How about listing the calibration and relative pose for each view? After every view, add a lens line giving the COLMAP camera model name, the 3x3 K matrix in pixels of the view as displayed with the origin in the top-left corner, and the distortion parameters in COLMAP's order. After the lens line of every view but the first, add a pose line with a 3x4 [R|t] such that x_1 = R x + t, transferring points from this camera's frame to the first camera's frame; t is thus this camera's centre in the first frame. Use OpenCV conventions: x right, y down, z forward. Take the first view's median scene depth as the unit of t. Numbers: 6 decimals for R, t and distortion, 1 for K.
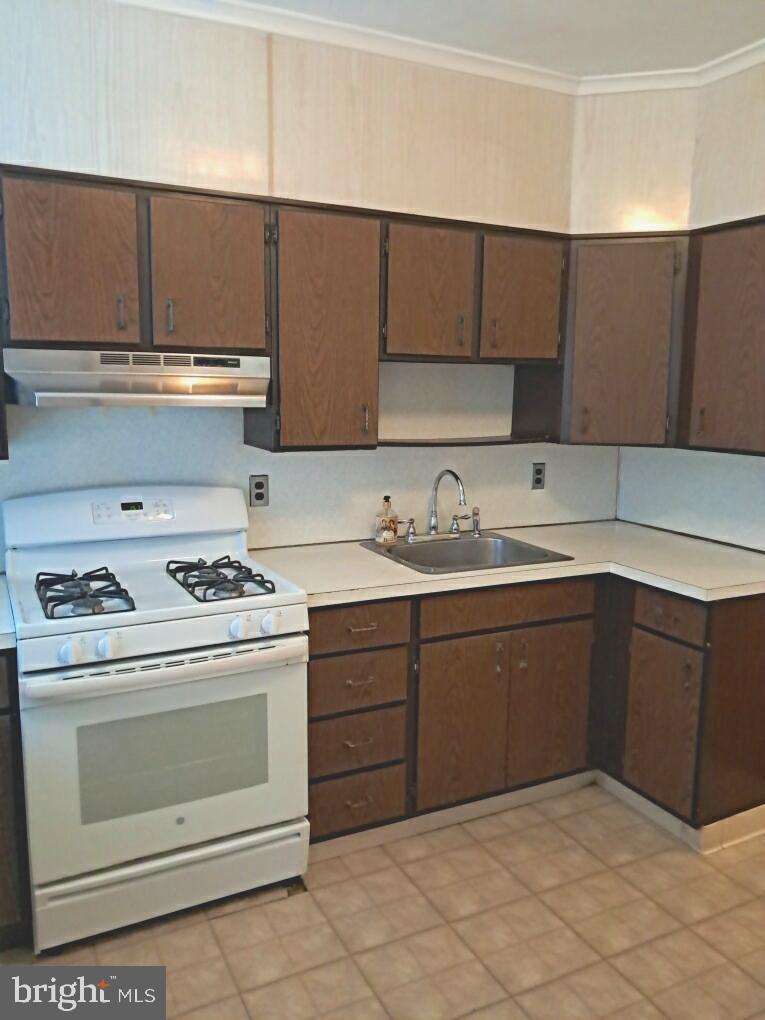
lens RADIAL K [[783.7, 0, 375.7], [0, 783.7, 507.7], [0, 0, 1]] dist [-0.006663, -0.018332]
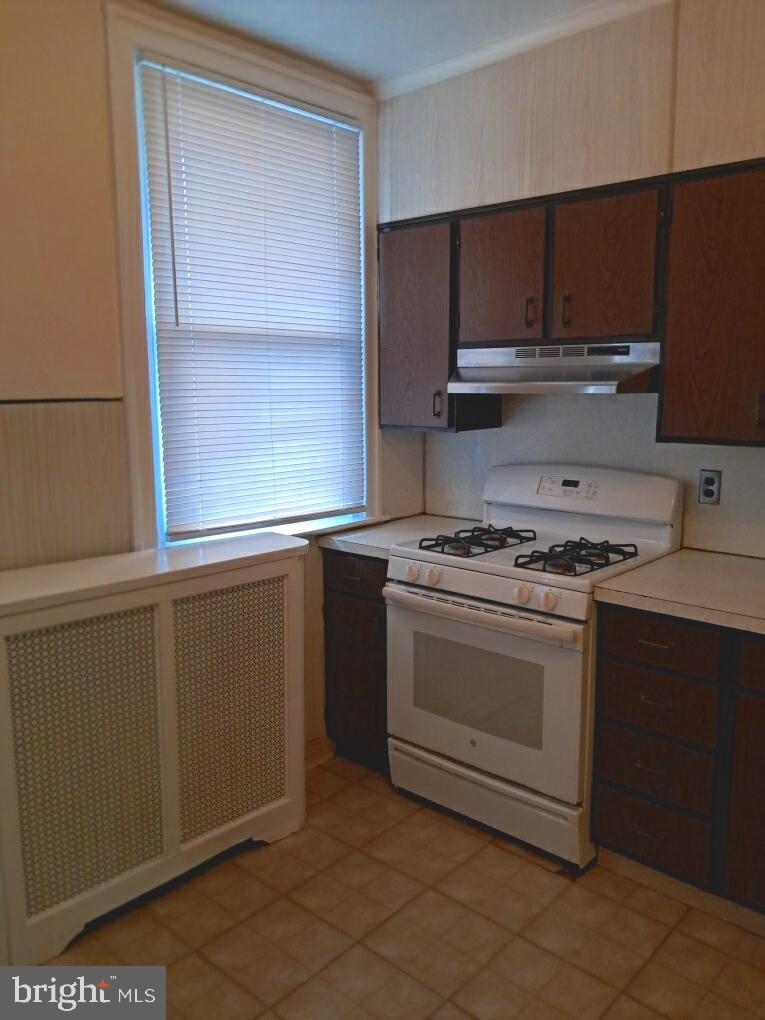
lens RADIAL K [[783.7, 0, 374.0], [0, 783.7, 508.6], [0, 0, 1]] dist [-0.006663, -0.018332]
pose [[0.346714, 0.135948, -0.928067, 0.695181], [-0.135106, 0.986361, 0.094014, -0.036830], [0.928190, 0.092792, 0.360352, 0.371824]]
